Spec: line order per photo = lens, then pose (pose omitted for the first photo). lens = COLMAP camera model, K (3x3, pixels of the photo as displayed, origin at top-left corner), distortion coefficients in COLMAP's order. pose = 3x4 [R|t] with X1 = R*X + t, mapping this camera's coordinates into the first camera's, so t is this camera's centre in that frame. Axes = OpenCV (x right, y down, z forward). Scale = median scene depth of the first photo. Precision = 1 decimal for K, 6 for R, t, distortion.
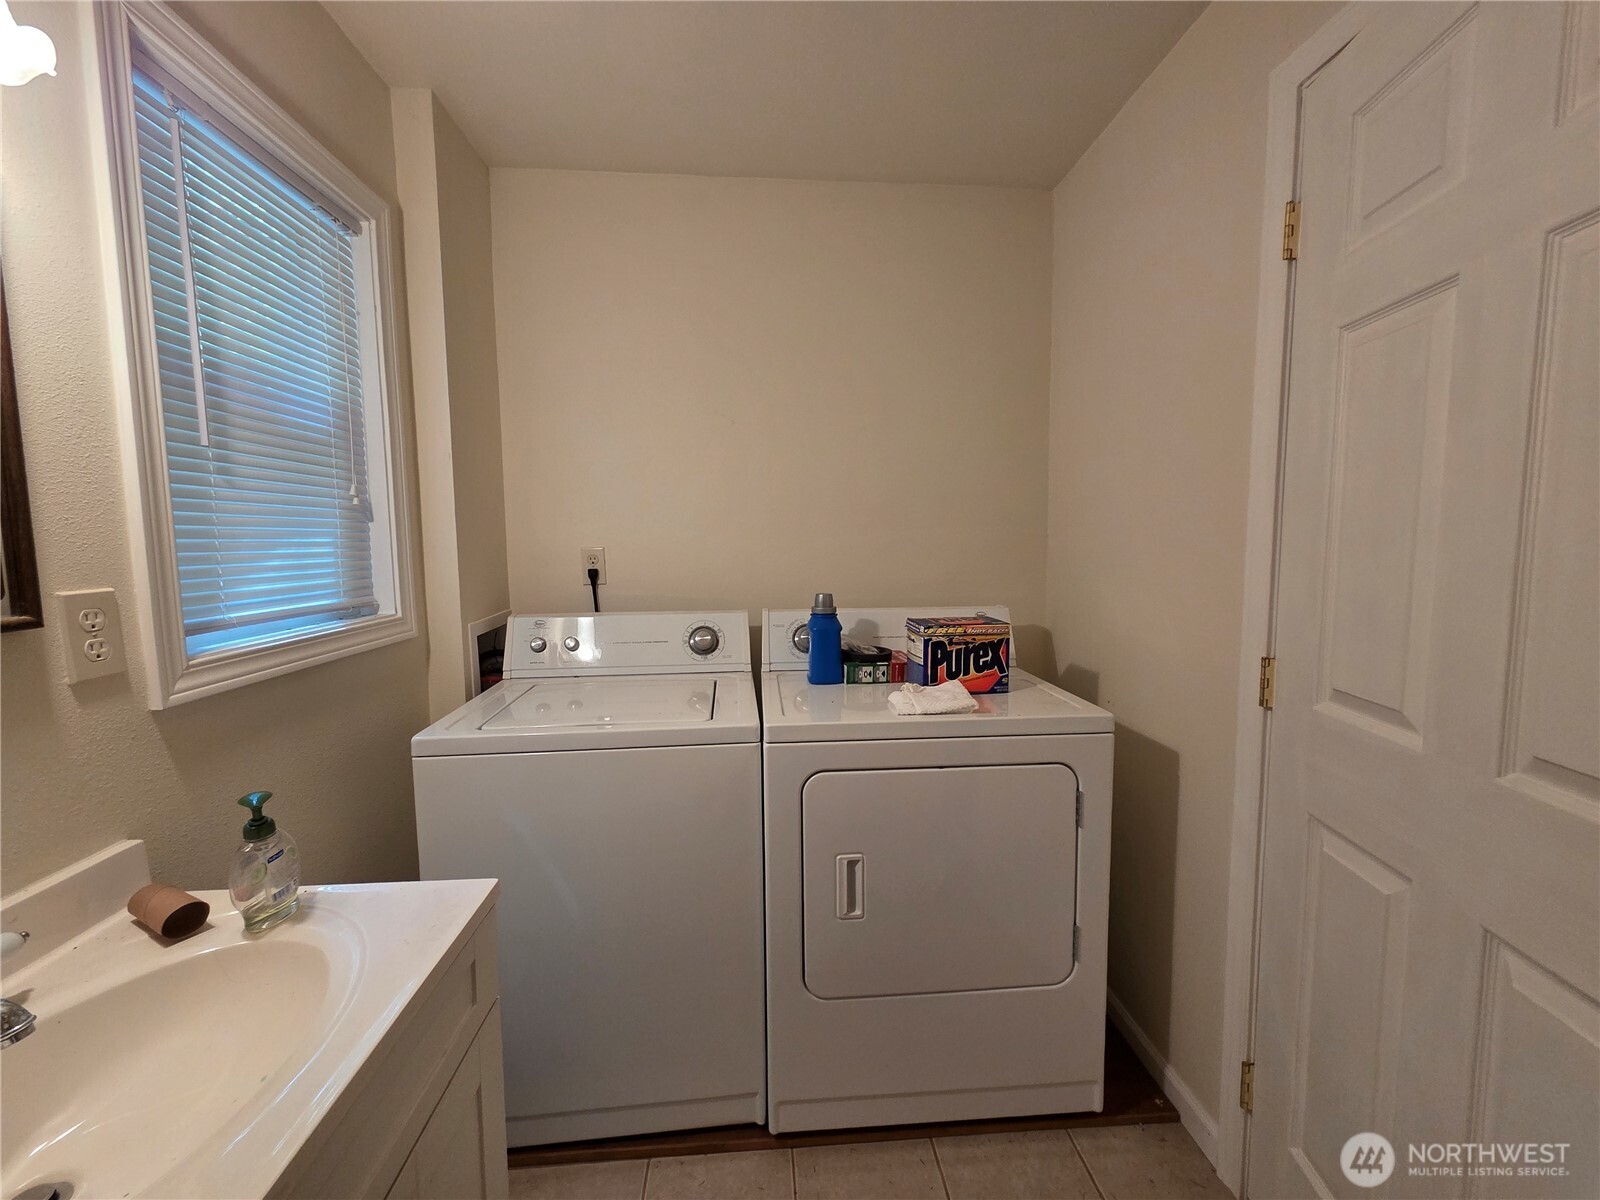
lens RADIAL K [[650.1, 0, 801.4], [0, 650.1, 593.9], [0, 0, 1]] dist [0.005739, -0.001058]
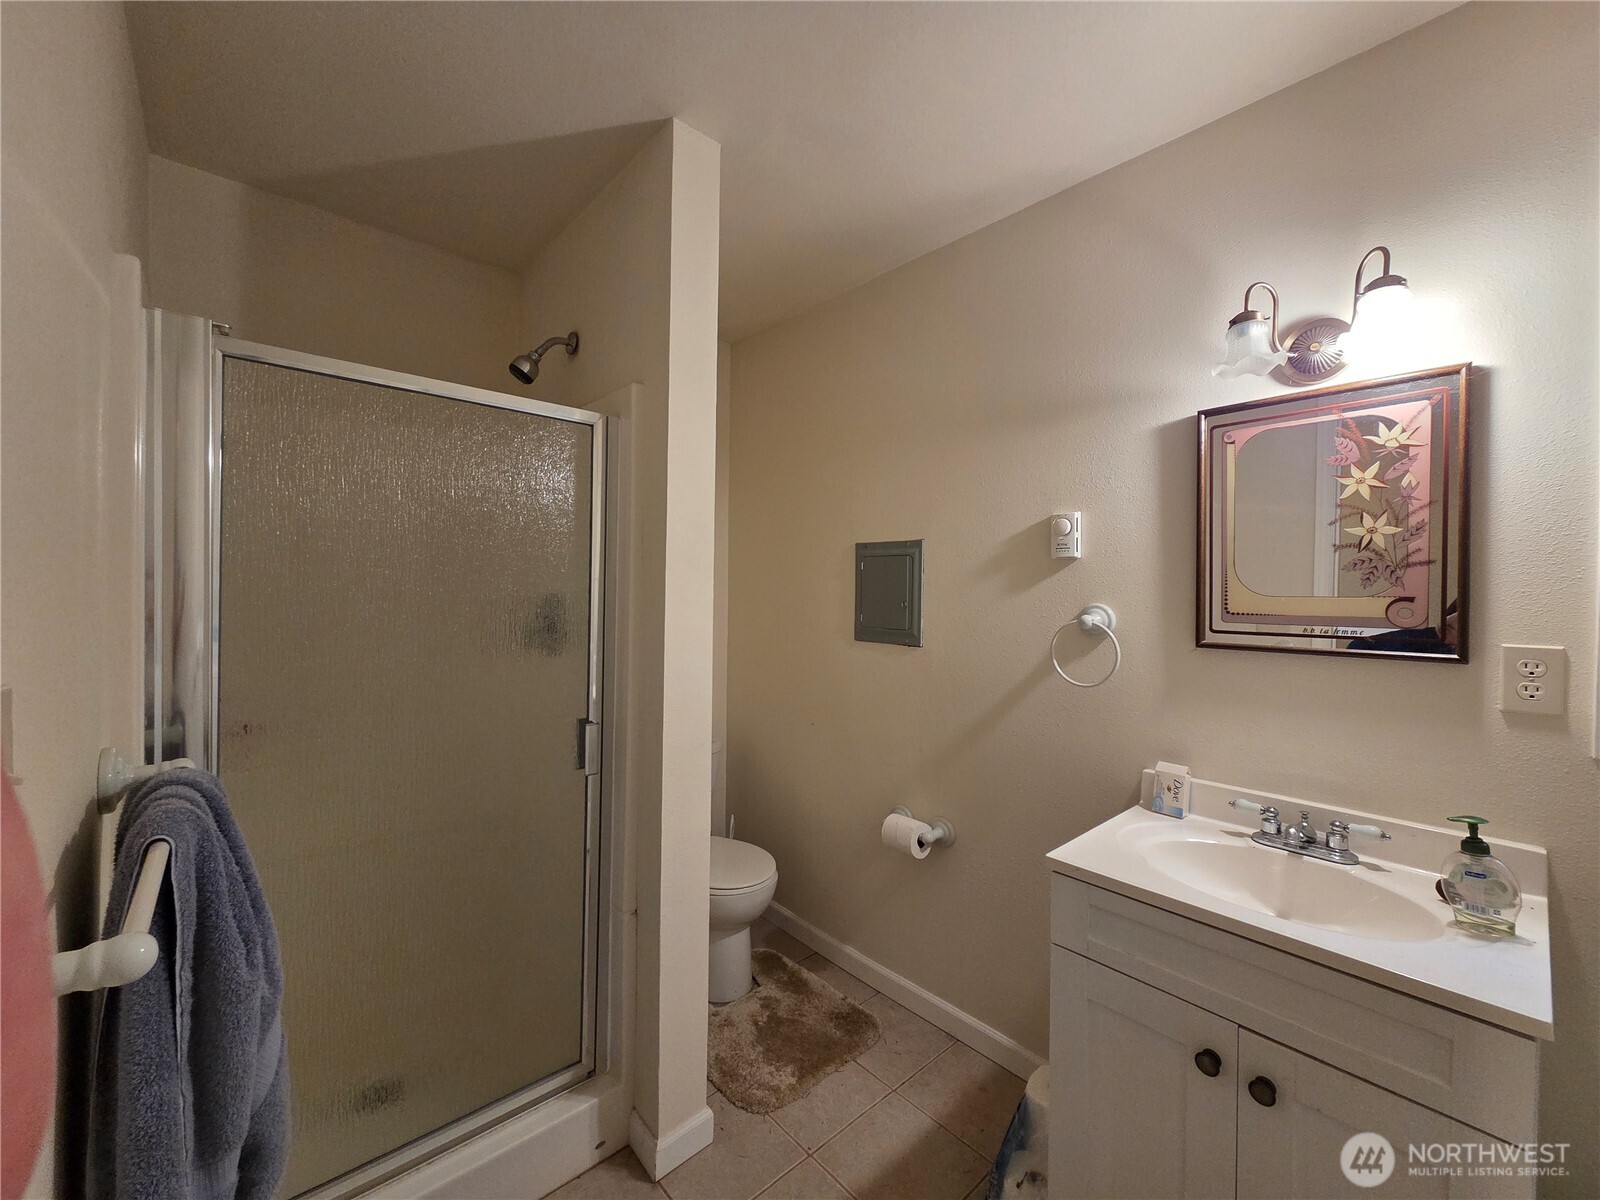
lens RADIAL K [[650.1, 0, 801.8], [0, 650.1, 593.6], [0, 0, 1]] dist [0.005739, -0.001058]
pose [[-0.795990, 0.005801, -0.605282, 0.895803], [-0.060696, 0.994149, 0.089349, -0.140506], [0.602259, 0.107859, -0.790981, 1.151062]]
